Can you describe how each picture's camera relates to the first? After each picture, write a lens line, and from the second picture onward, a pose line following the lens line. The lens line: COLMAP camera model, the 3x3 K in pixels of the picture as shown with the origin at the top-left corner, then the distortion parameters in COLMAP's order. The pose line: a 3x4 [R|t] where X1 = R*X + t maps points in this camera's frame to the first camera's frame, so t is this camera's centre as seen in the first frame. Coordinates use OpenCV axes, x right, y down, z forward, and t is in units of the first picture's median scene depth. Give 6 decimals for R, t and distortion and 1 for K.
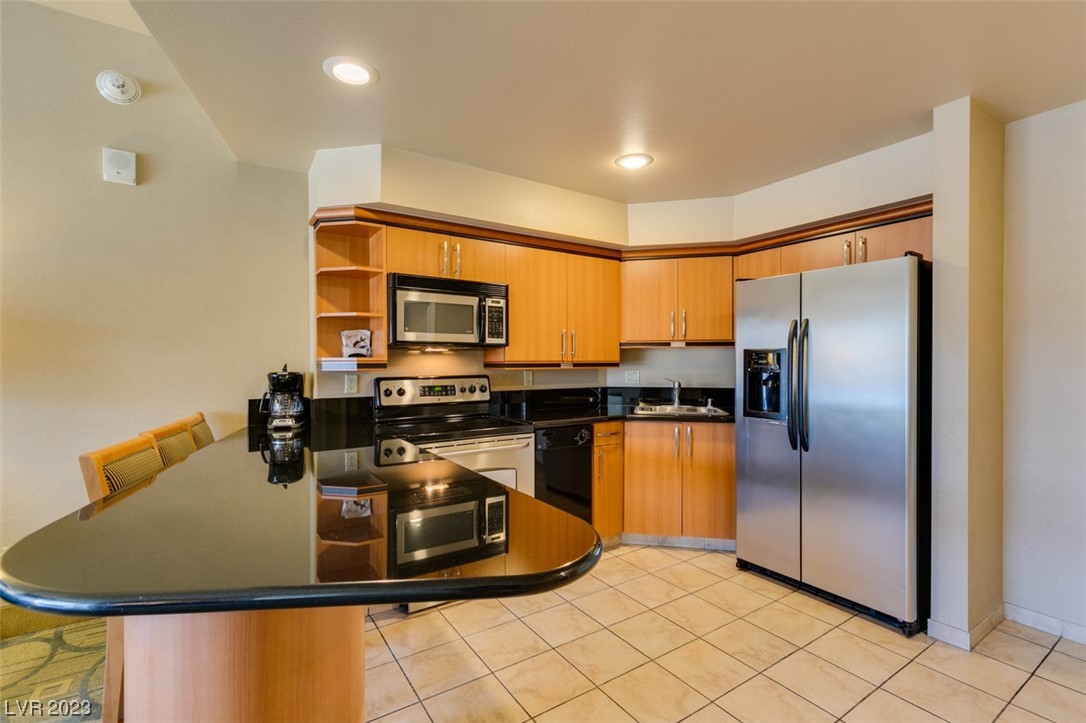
lens RADIAL K [[487.3, 0, 540.8], [0, 487.3, 363.5], [0, 0, 1]] dist [0.007888, -0.002472]
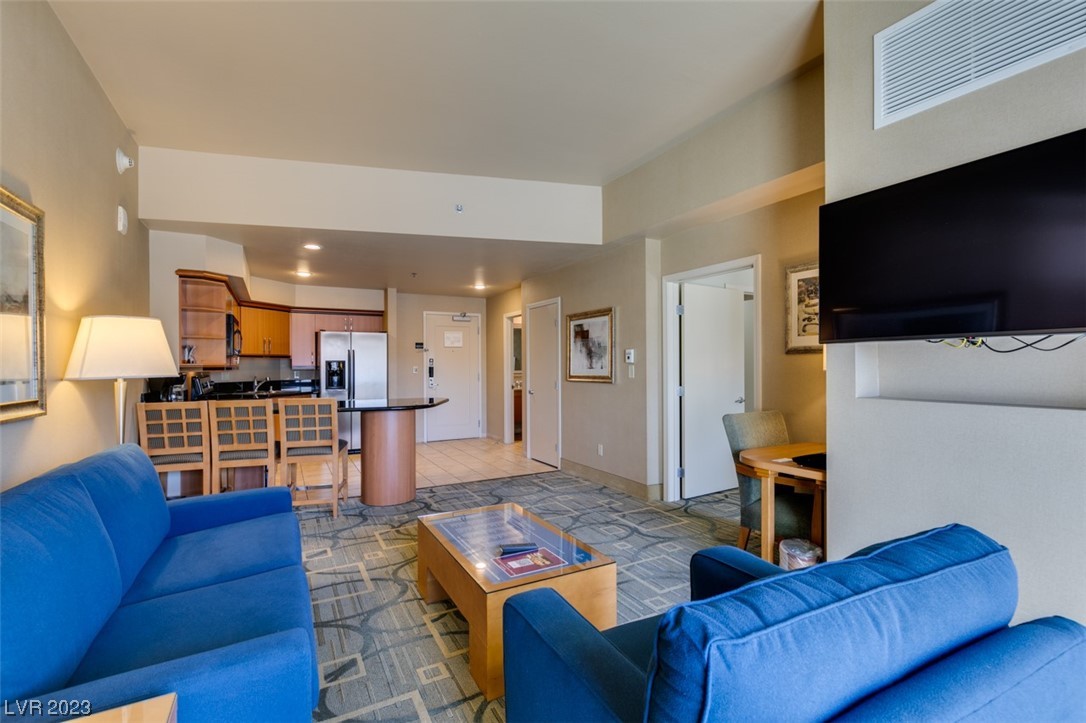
lens RADIAL K [[487.3, 0, 540.5], [0, 487.3, 364.8], [0, 0, 1]] dist [0.007888, -0.002472]
pose [[0.085408, 0.001379, 0.996345, -1.787900], [0.009461, 0.999953, -0.002195, 0.005480], [-0.996301, 0.009614, 0.085391, -0.215428]]
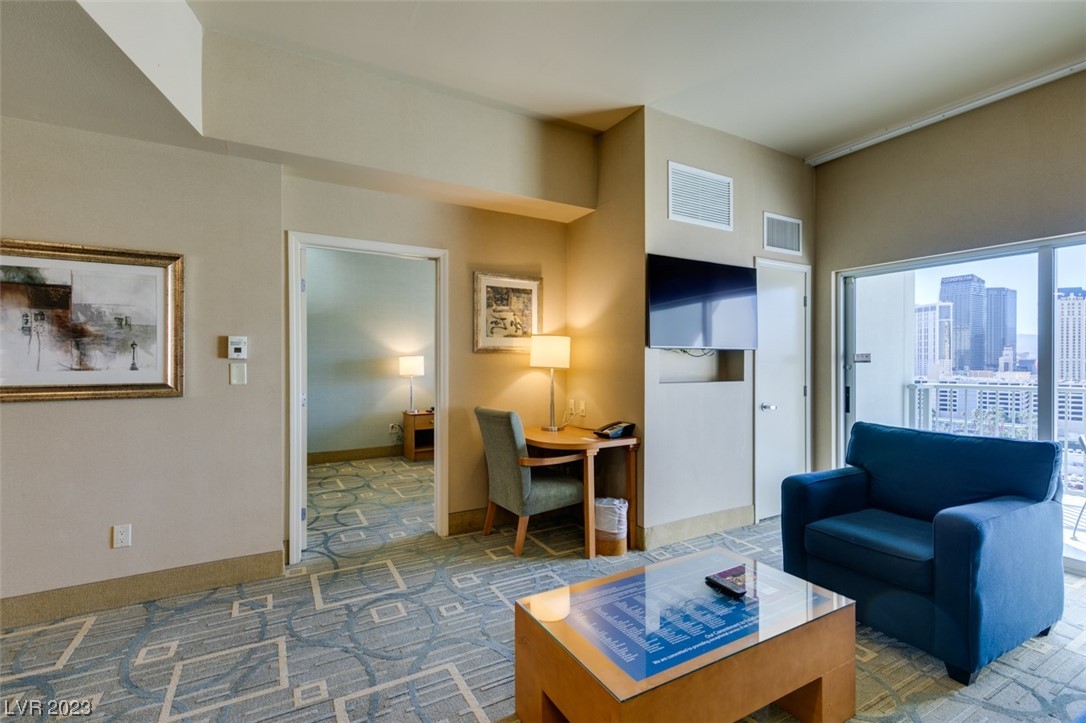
lens RADIAL K [[487.3, 0, 539.1], [0, 487.3, 363.3], [0, 0, 1]] dist [0.007888, -0.002472]
pose [[-0.997617, 0.002015, 0.068969, -0.817262], [0.002440, 0.999979, 0.006079, 0.002634], [-0.068956, 0.006233, -0.997600, 0.532471]]
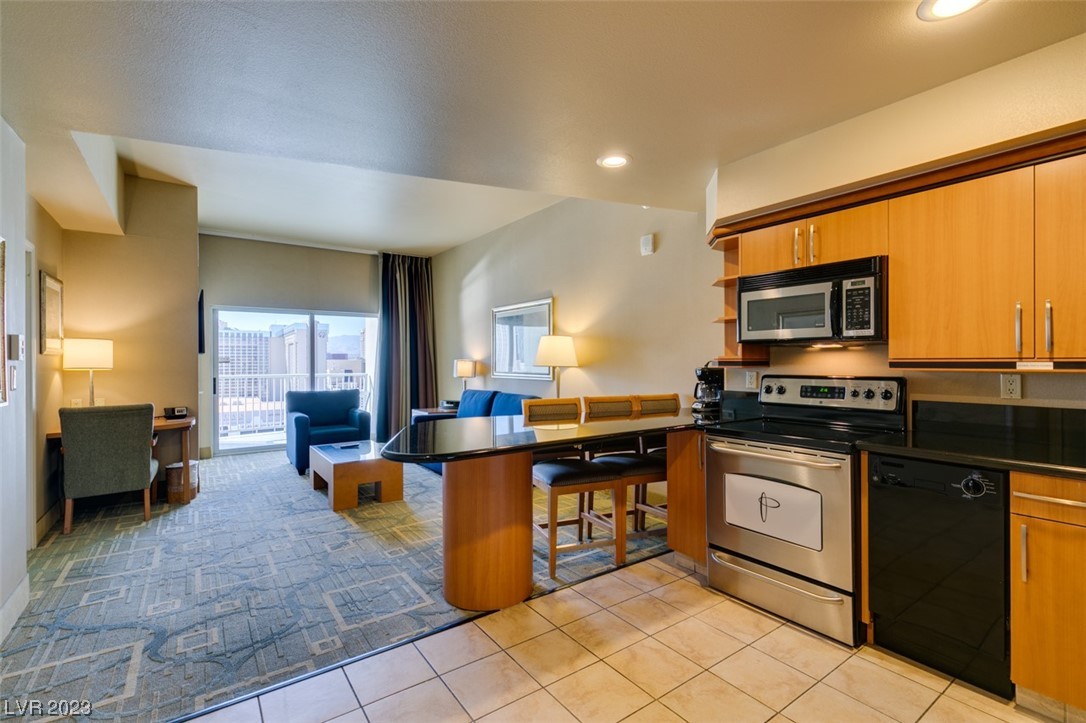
lens RADIAL K [[487.3, 0, 541.7], [0, 487.3, 360.4], [0, 0, 1]] dist [0.007888, -0.002472]
pose [[0.040109, 0.002170, -0.999193, 0.696657], [0.000073, 0.999998, 0.002175, -0.004170], [0.999195, -0.000160, 0.040109, 0.482606]]
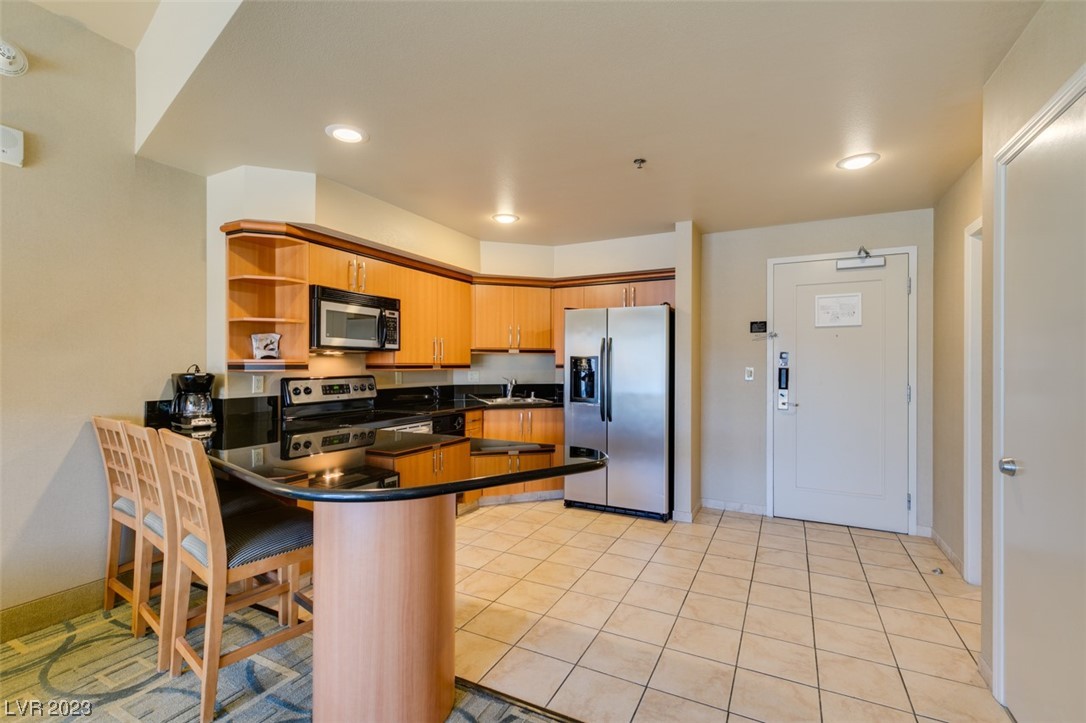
lens RADIAL K [[487.3, 0, 540.5], [0, 487.3, 364.1], [0, 0, 1]] dist [0.007888, -0.002472]
pose [[0.869201, 0.004500, 0.494439, -0.381324], [-0.002432, 0.999985, -0.004825, 0.002017], [-0.494453, 0.002991, 0.869199, -0.225419]]
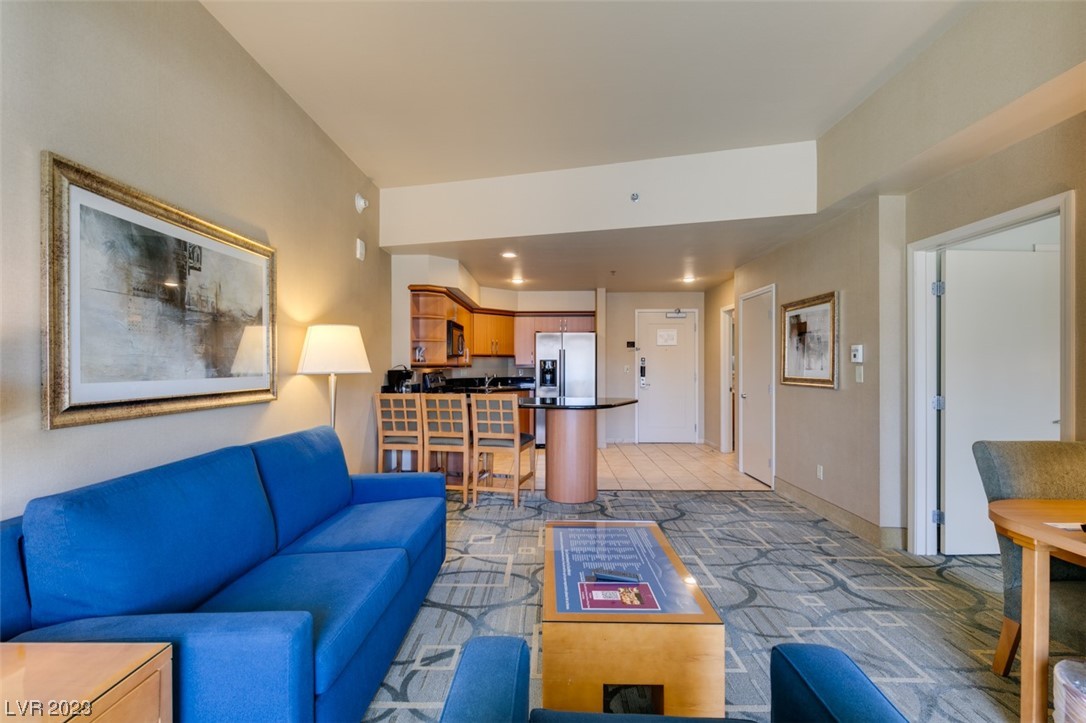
lens RADIAL K [[487.3, 0, 539.3], [0, 487.3, 364.3], [0, 0, 1]] dist [0.007888, -0.002472]
pose [[0.564538, 0.002150, 0.825404, -1.630017], [0.002797, 0.999986, -0.004517, 0.006038], [-0.825402, 0.004858, 0.564524, -0.405212]]
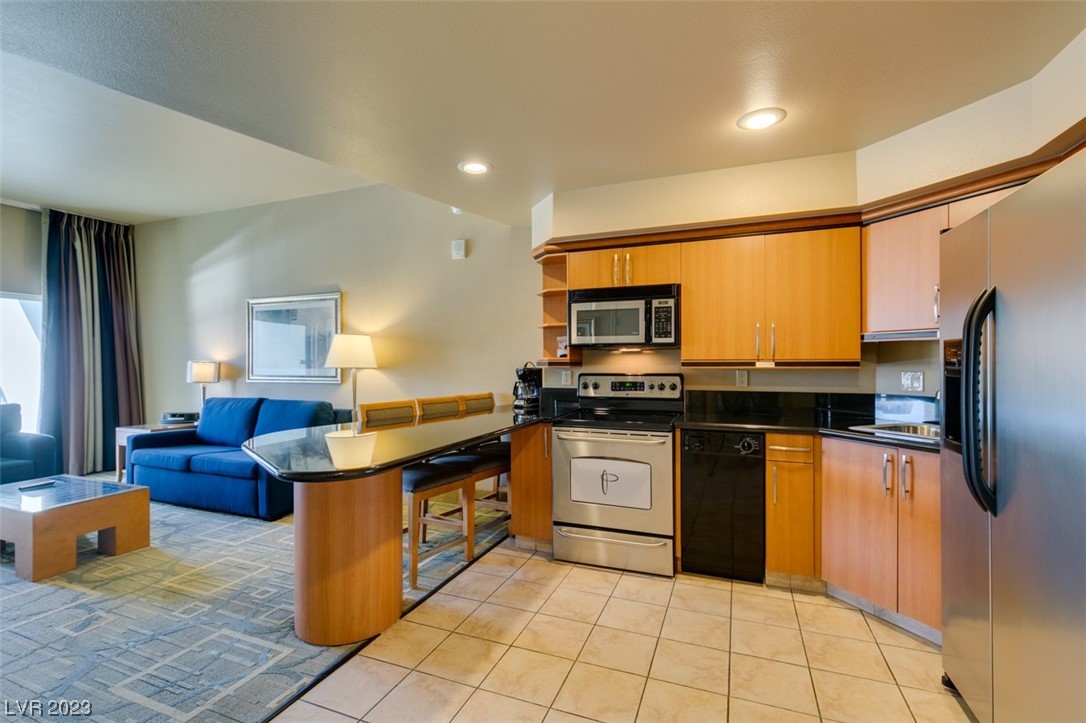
lens RADIAL K [[487.3, 0, 539.6], [0, 487.3, 360.1], [0, 0, 1]] dist [0.007888, -0.002472]
pose [[0.569807, -0.000356, -0.821779, 0.631427], [0.000256, 1.000000, -0.000255, -0.004590], [0.821779, -0.000064, 0.569807, 0.206297]]
